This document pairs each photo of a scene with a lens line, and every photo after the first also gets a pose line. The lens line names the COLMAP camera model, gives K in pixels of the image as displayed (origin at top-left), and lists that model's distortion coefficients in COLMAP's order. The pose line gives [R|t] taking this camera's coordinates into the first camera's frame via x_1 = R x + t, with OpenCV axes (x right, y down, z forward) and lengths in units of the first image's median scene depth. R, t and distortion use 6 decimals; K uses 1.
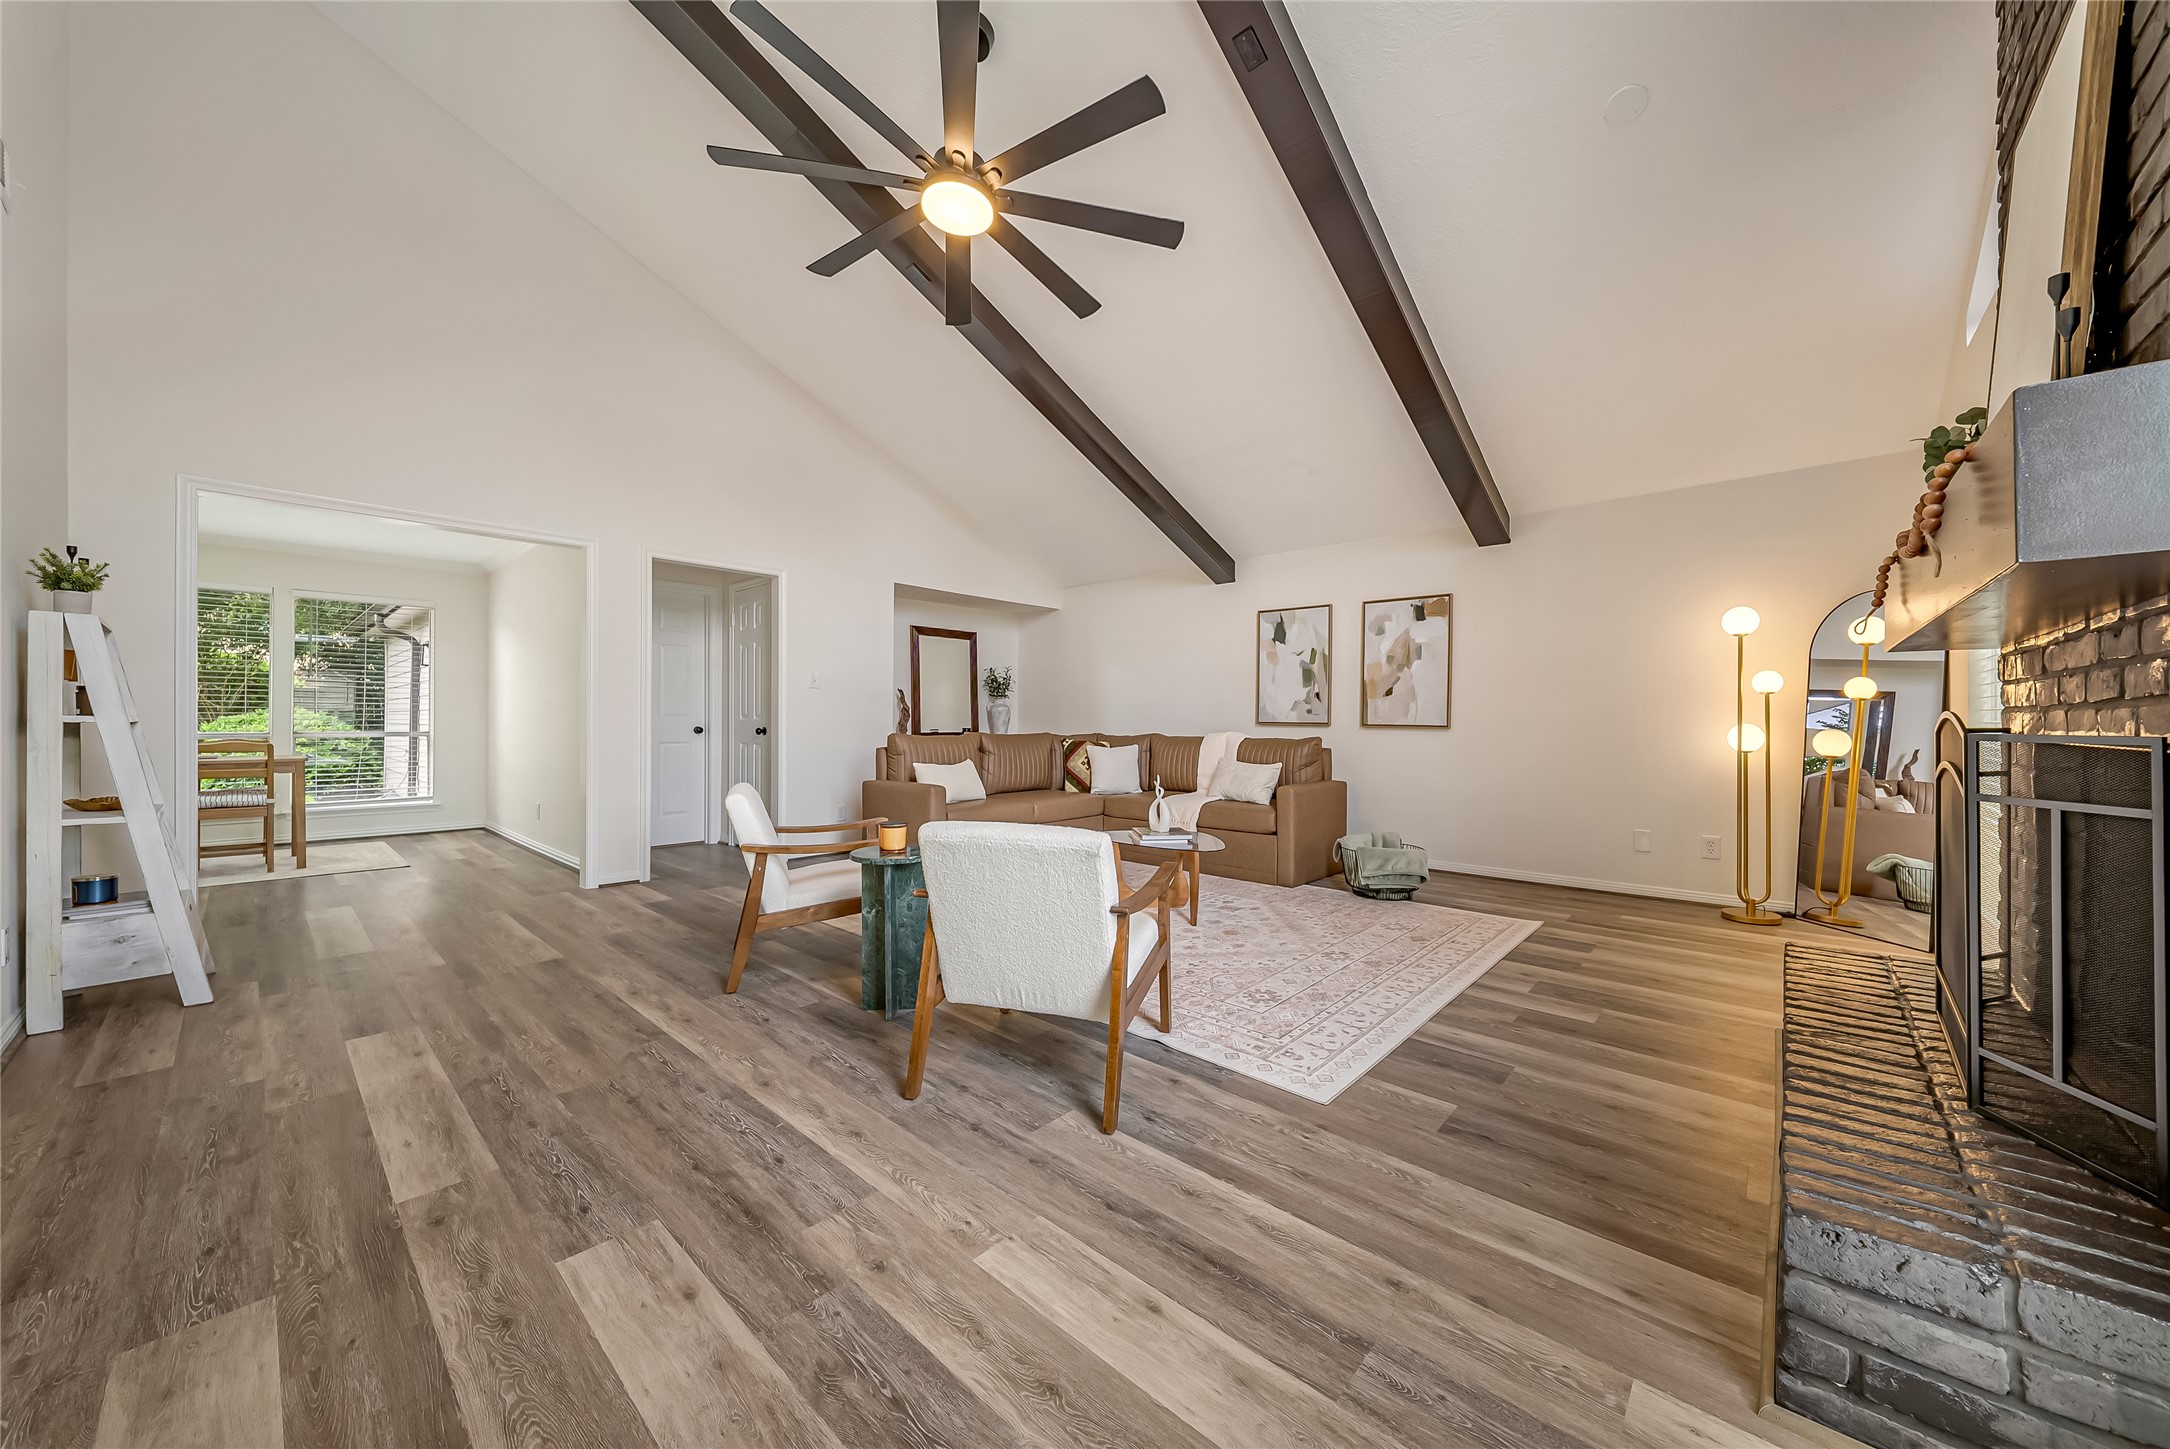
lens RADIAL K [[772.2, 0, 1097.7], [0, 772.2, 732.0], [0, 0, 1]] dist [0.001088, -0.001431]
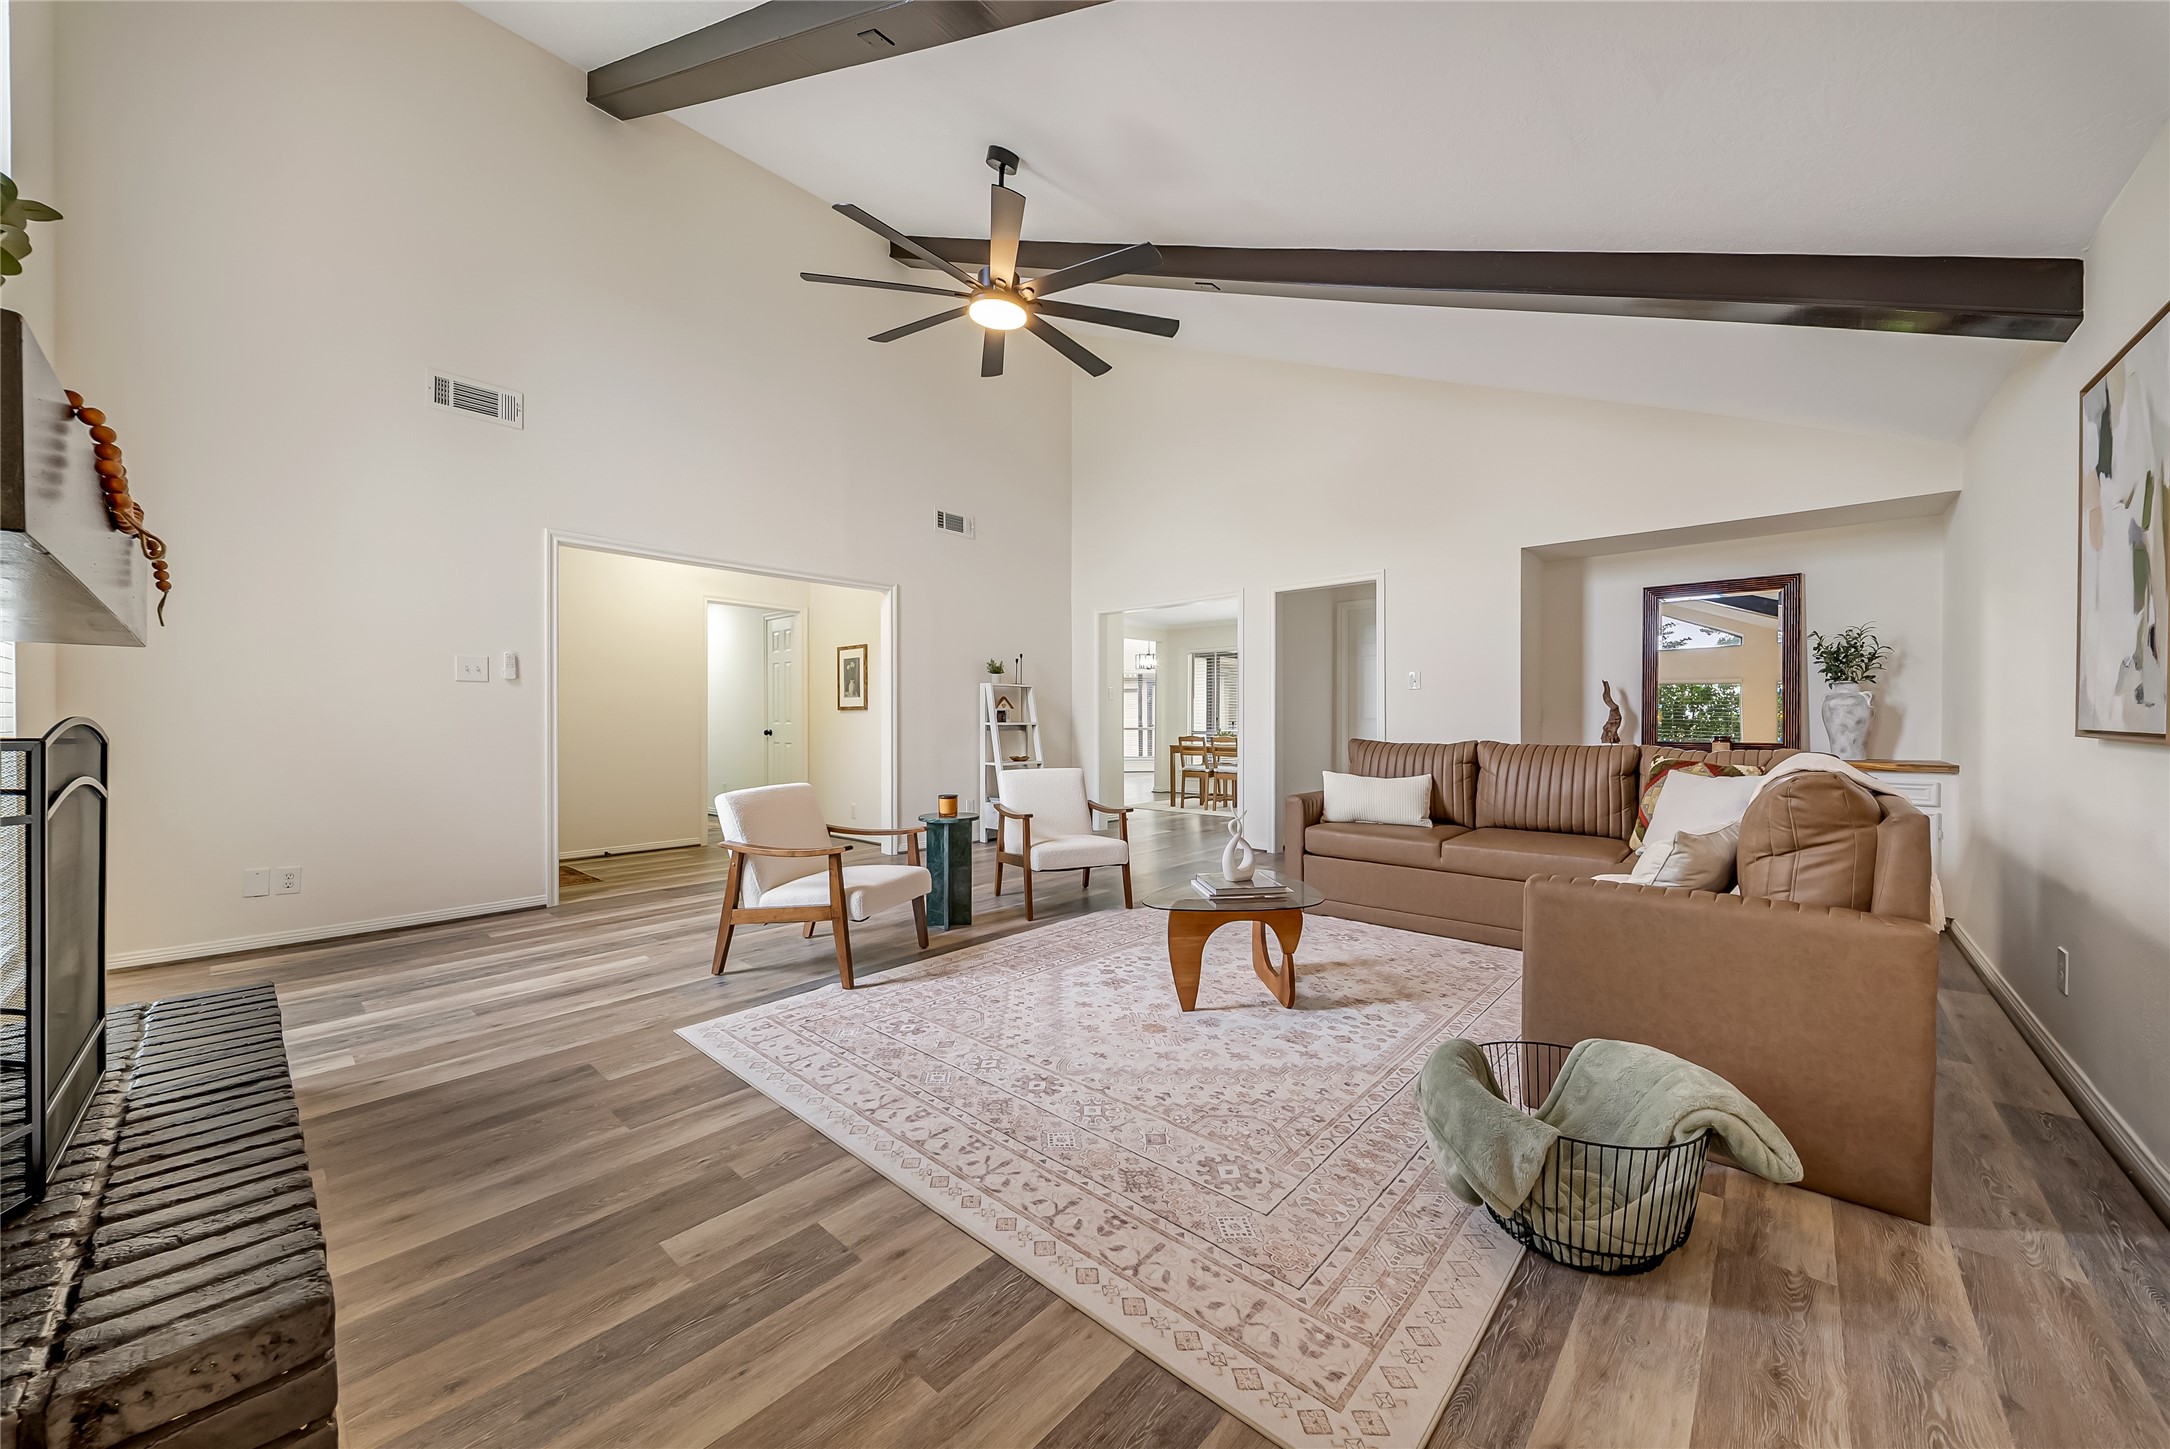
lens RADIAL K [[772.2, 0, 1098.2], [0, 772.2, 717.0], [0, 0, 1]] dist [0.001088, -0.001431]
pose [[0.007986, 0.000826, -0.999968, 0.626434], [-0.013630, 0.999907, 0.000718, -0.017327], [0.999875, 0.013624, 0.007997, 0.670566]]
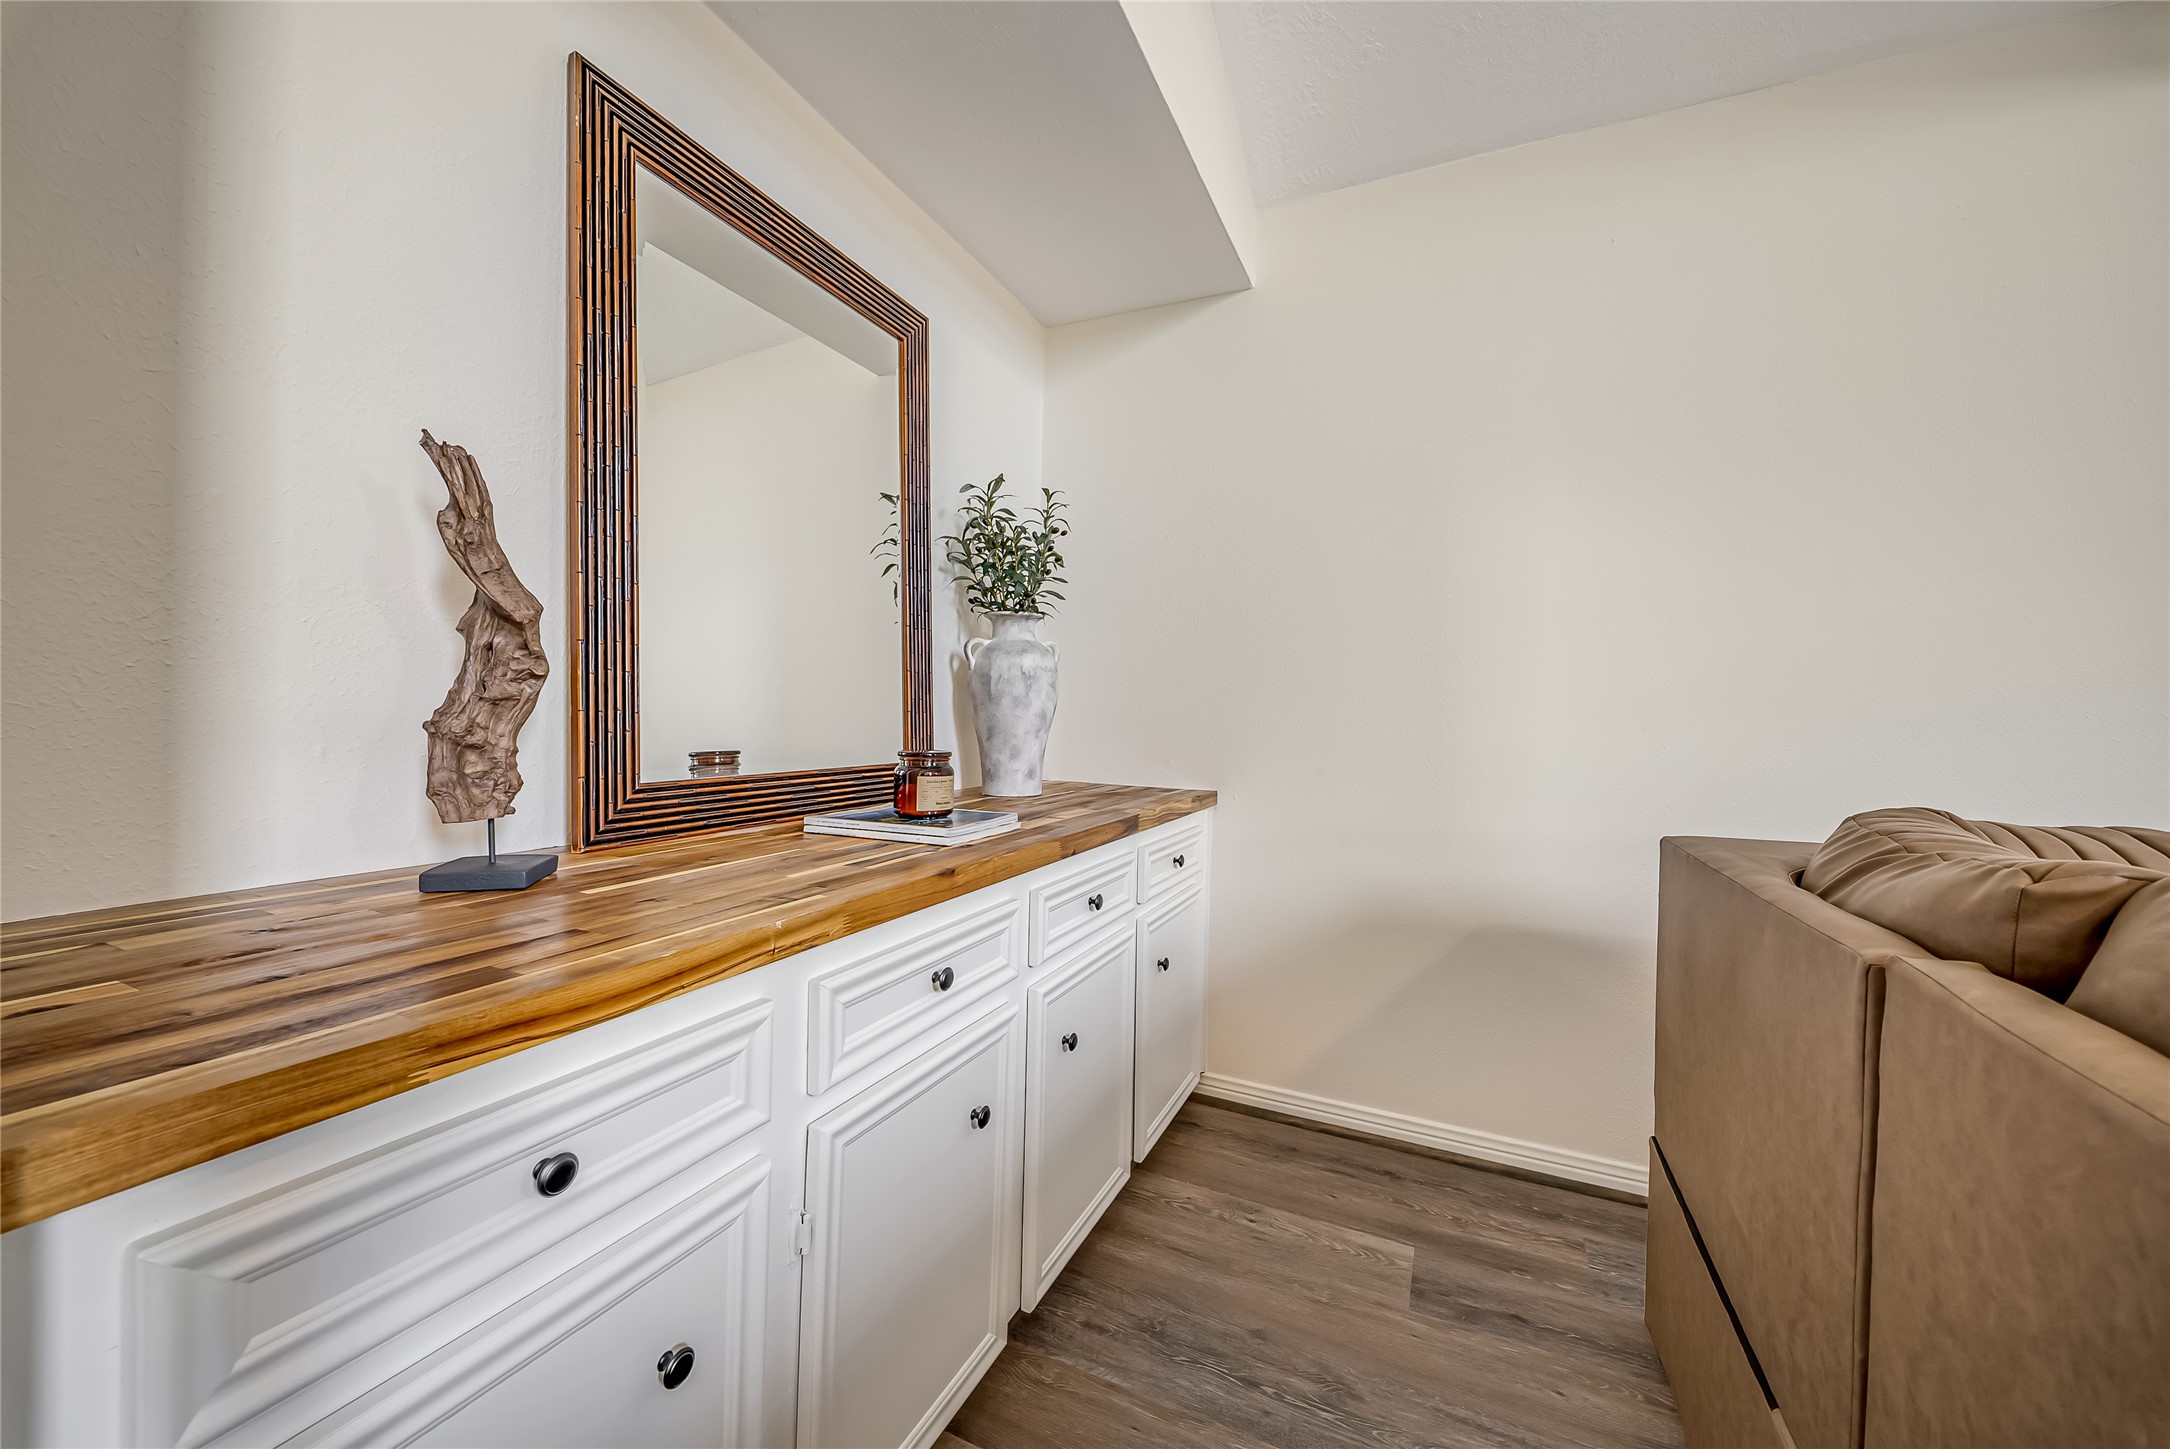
lens RADIAL K [[772.2, 0, 1105.4], [0, 772.2, 718.1], [0, 0, 1]] dist [0.001088, -0.001431]
pose [[0.952863, 0.023486, 0.302490, -0.253043], [-0.019831, 0.999689, -0.015147, -0.013654], [-0.302751, 0.008435, 0.953032, 1.125557]]
